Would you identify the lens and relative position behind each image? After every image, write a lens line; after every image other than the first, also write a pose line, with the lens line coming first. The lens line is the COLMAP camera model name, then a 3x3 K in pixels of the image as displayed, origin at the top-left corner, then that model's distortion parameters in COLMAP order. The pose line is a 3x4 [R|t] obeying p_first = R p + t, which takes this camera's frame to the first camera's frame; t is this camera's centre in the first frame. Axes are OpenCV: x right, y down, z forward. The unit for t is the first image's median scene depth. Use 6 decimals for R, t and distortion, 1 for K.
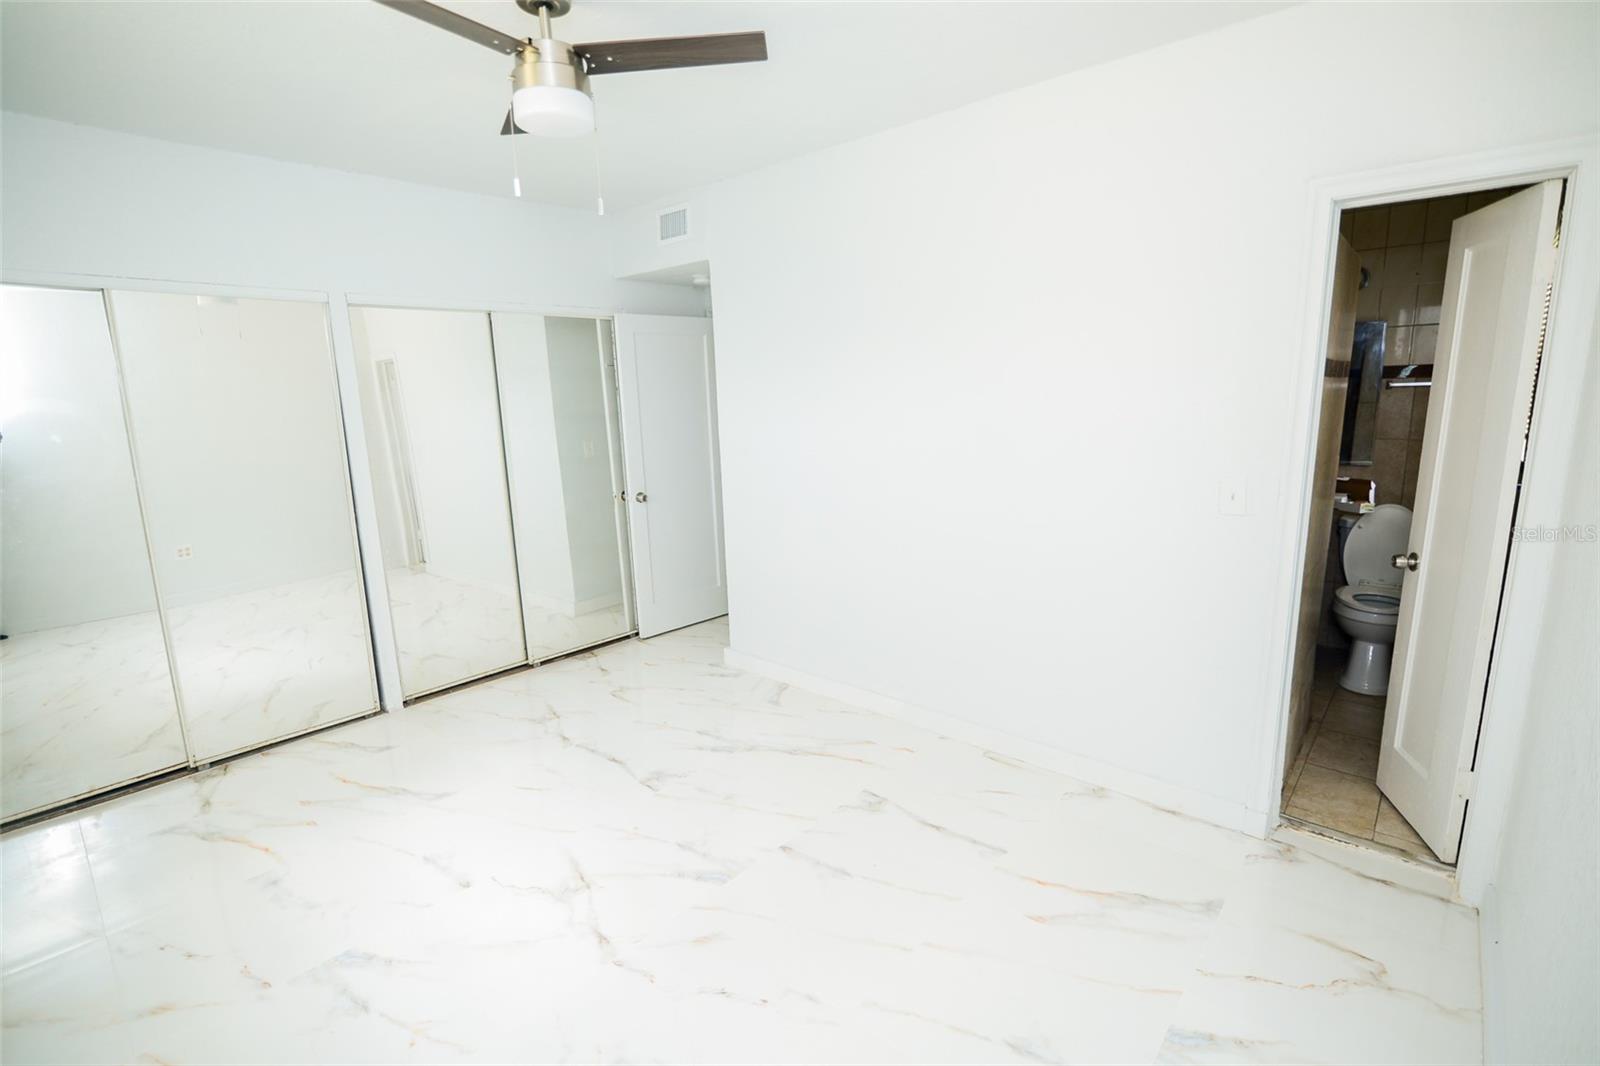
lens RADIAL K [[727.3, 0, 800.0], [0, 727.3, 533.0], [0, 0, 1]] dist [-0.024029, 0.001758]
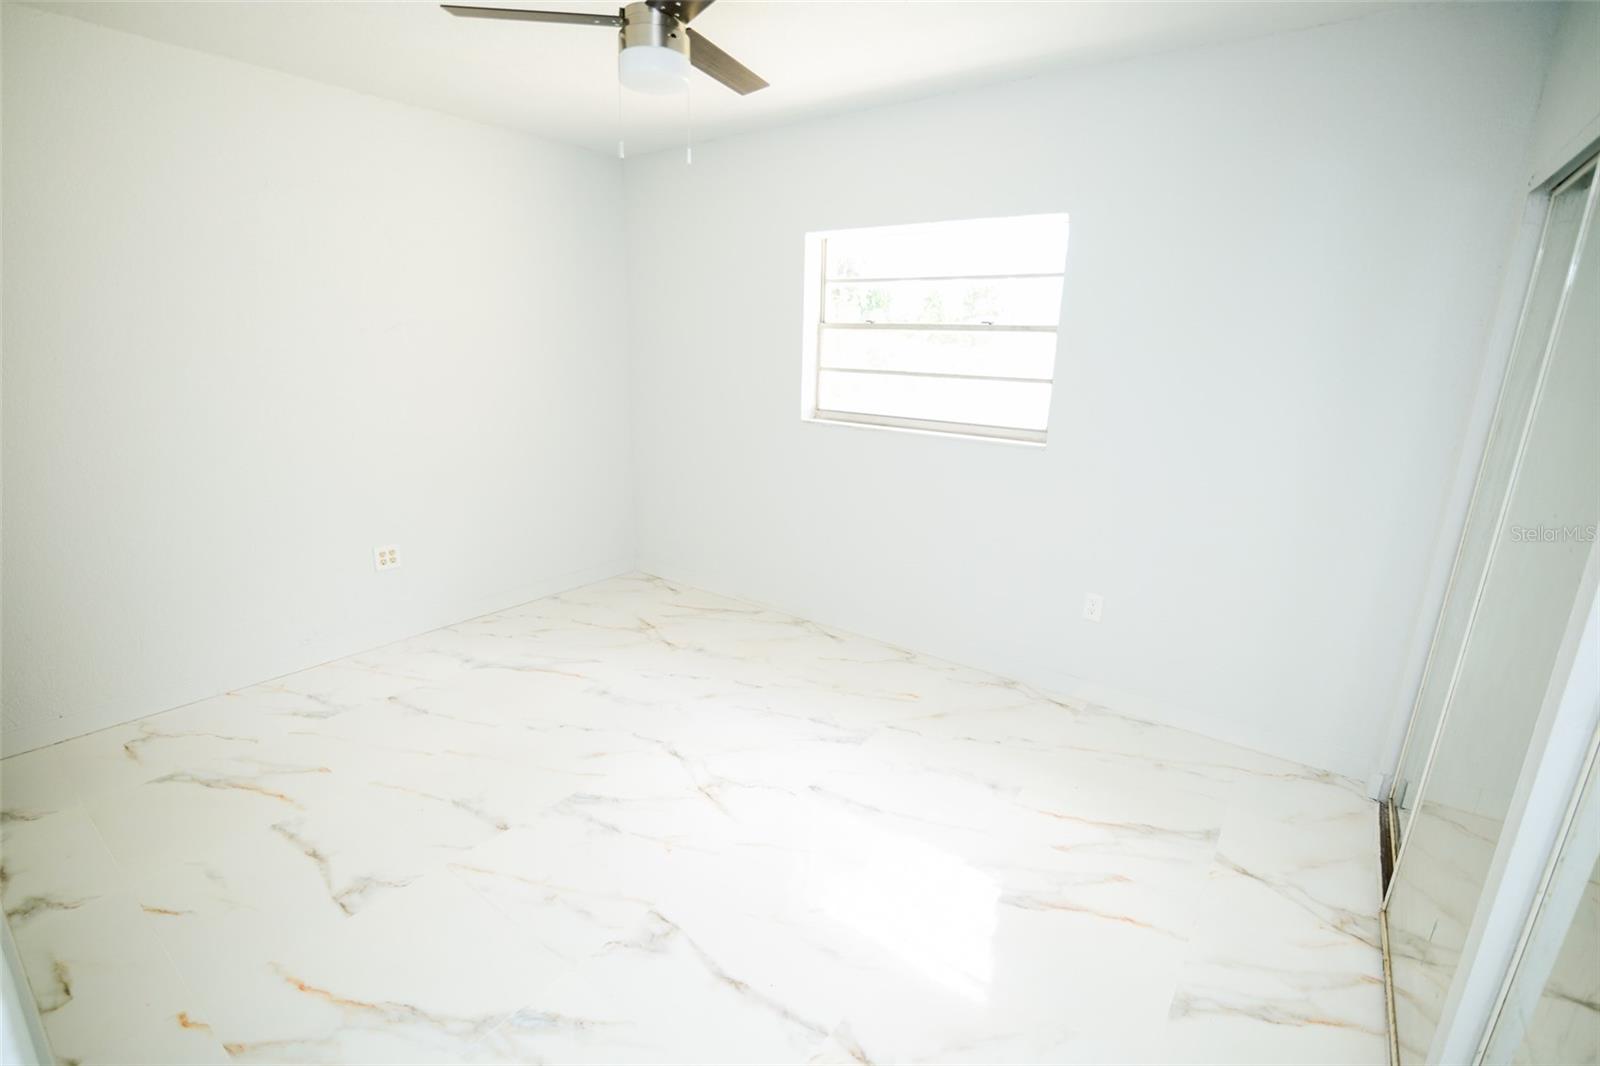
lens RADIAL K [[727.5, 0, 781.8], [0, 727.5, 559.0], [0, 0, 1]] dist [0.000330, 0.000283]
pose [[-0.997947, 0.026169, -0.058447, -0.340070], [-0.003901, 0.886156, 0.463370, -0.318379], [0.063919, 0.462647, -0.884235, 1.718248]]
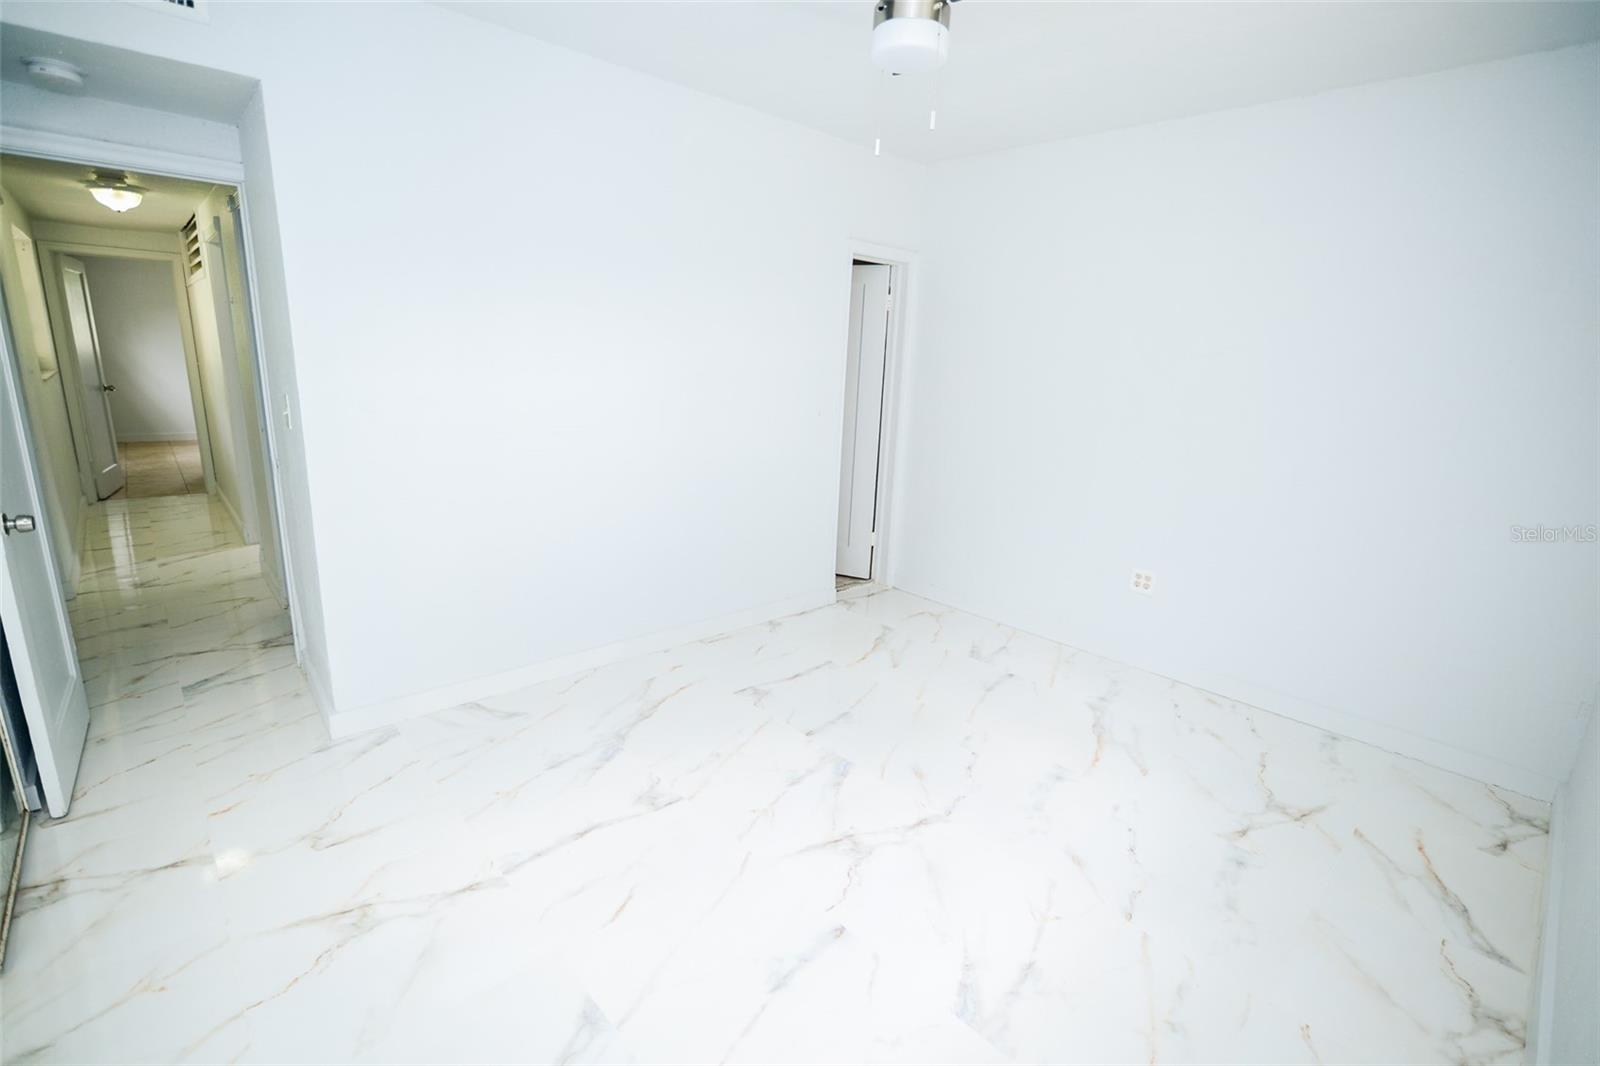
lens RADIAL K [[731.1, 0, 798.2], [0, 731.1, 527.2], [0, 0, 1]] dist [-0.026140, -0.000109]
pose [[0.101114, -0.199170, 0.974734, -1.113591], [0.143055, 0.972485, 0.183871, -0.107746], [-0.984536, 0.120849, 0.126824, 0.836959]]
